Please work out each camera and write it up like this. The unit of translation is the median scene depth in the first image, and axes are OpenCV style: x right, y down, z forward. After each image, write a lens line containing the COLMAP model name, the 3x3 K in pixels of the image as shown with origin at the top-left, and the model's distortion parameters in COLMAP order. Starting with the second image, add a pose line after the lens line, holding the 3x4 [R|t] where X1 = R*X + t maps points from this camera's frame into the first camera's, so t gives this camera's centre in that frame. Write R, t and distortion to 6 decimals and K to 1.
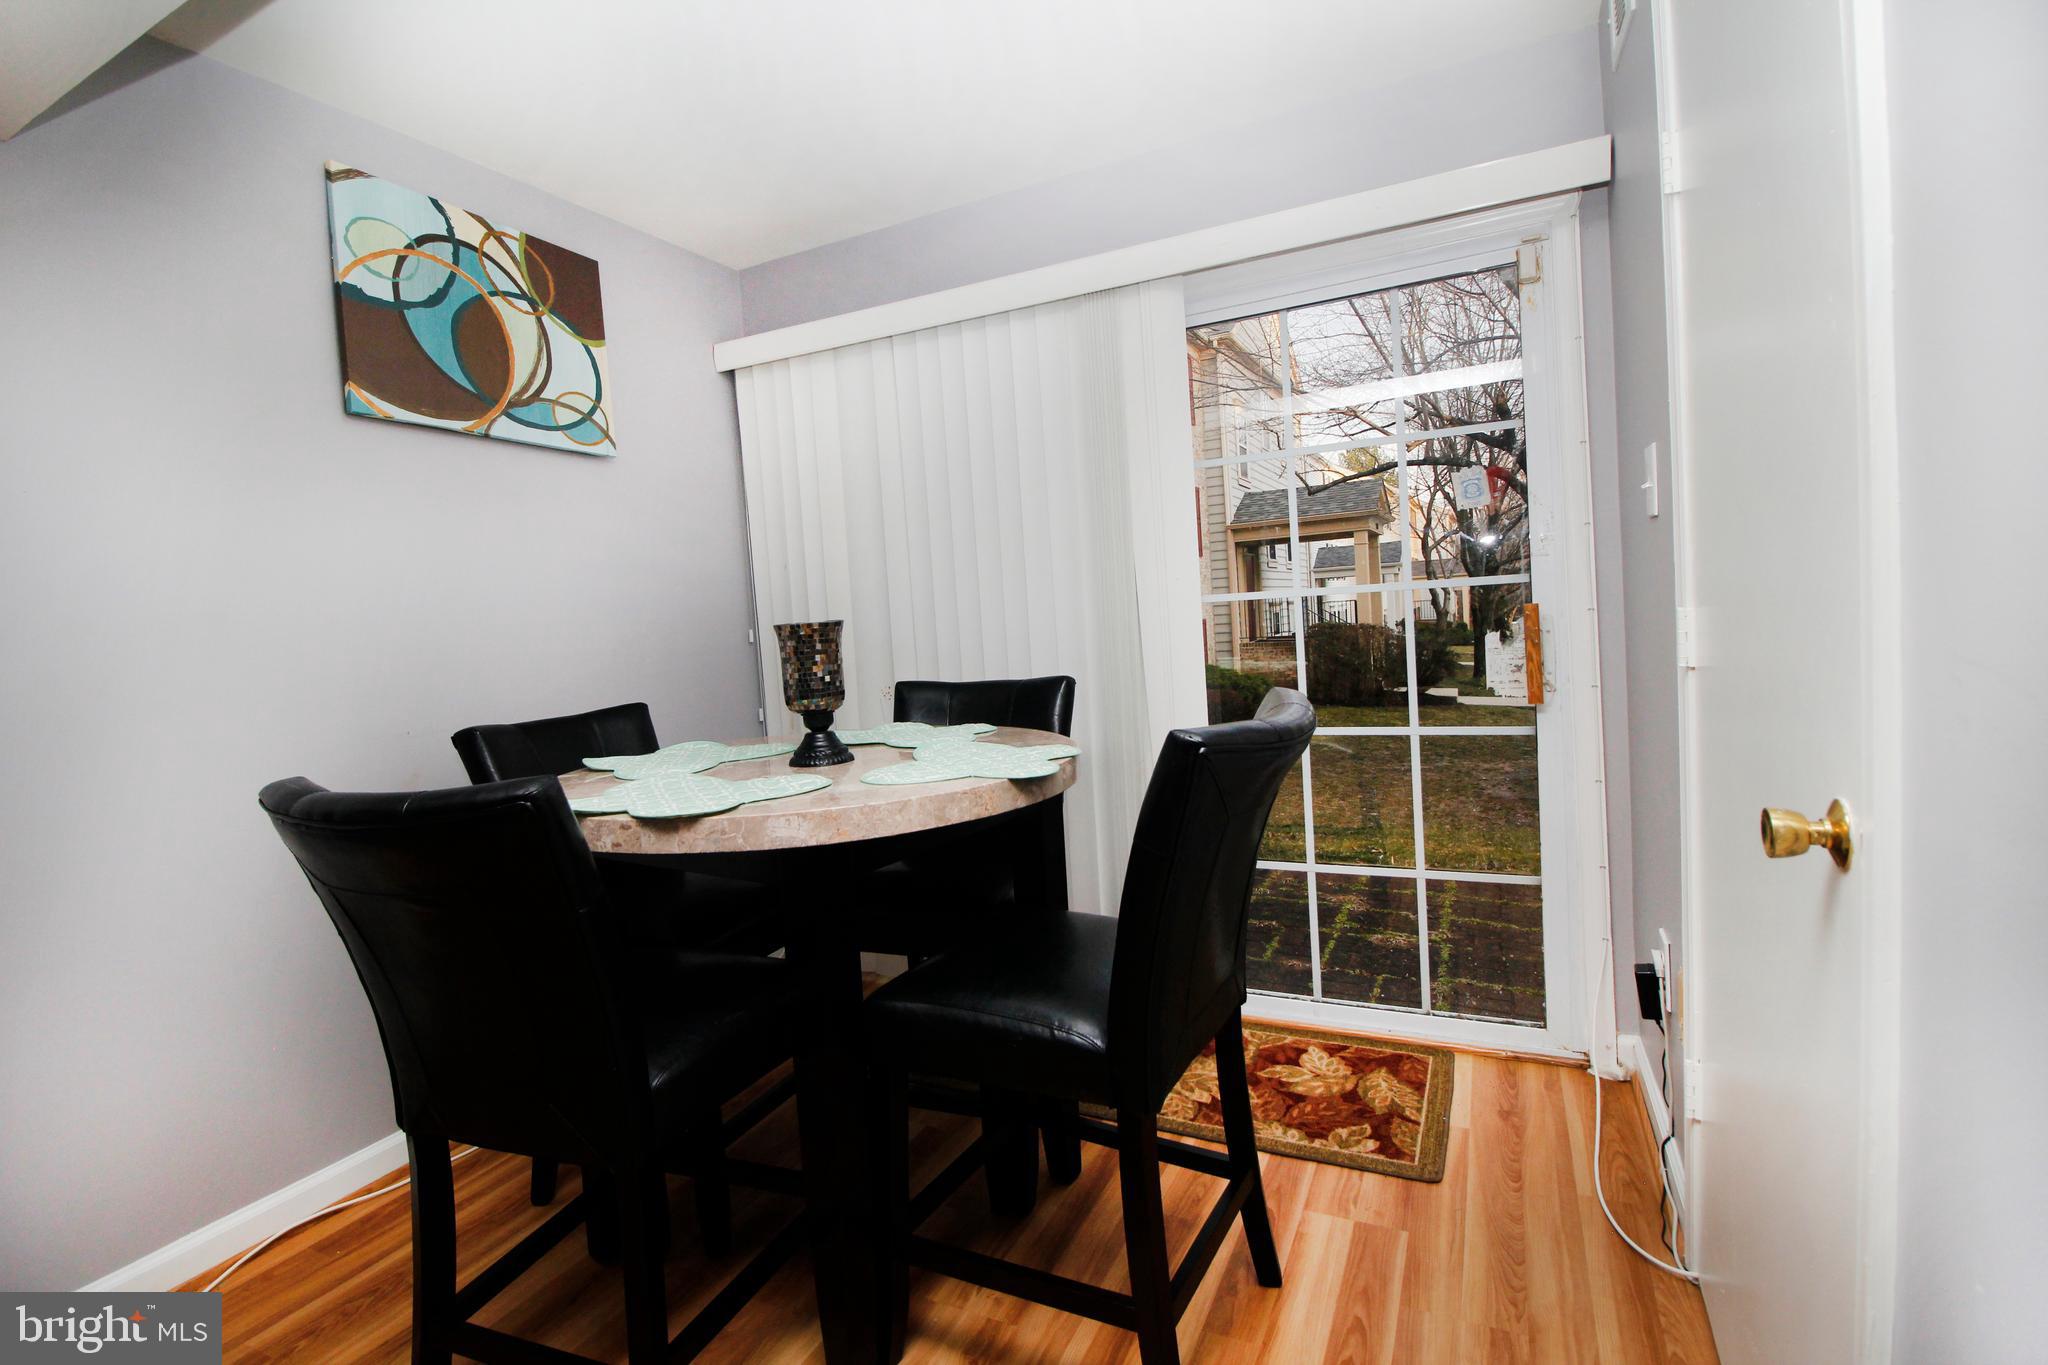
lens RADIAL K [[955.8, 0, 1024.0], [0, 955.8, 682.5], [0, 0, 1]] dist [0.001348, -0.014085]
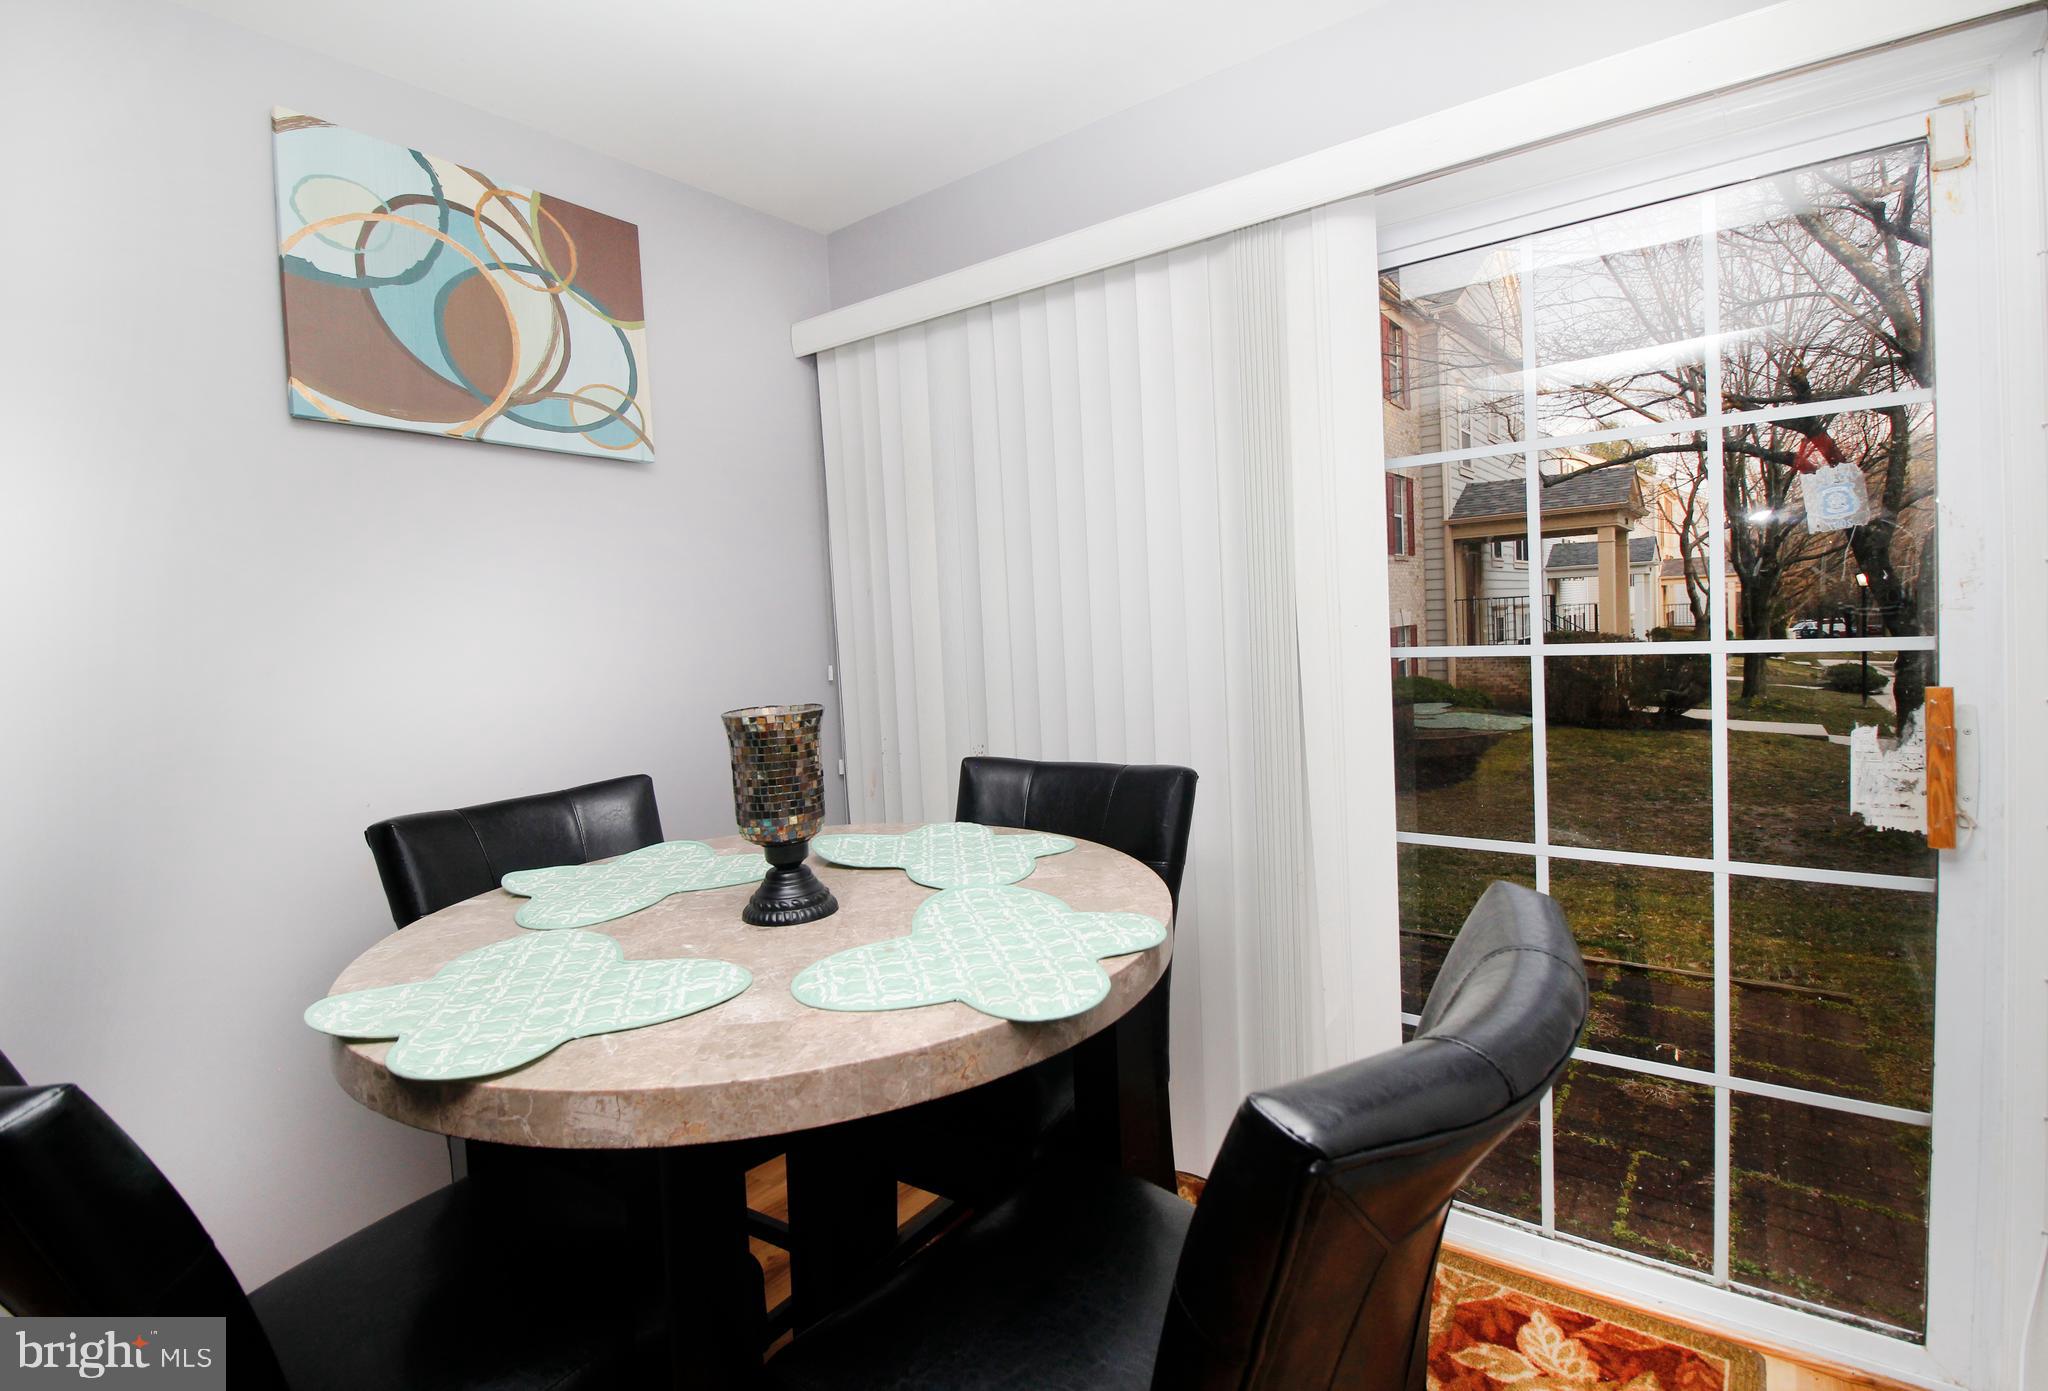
lens RADIAL K [[1012.7, 0, 1024.0], [0, 1012.7, 695.5], [0, 0, 1]] dist [0.003803, -0.017936]
pose [[0.983531, 0.027829, -0.178582, 0.057398], [-0.026582, 0.999603, 0.009374, -0.060842], [0.178772, -0.004473, 0.983880, 0.230051]]
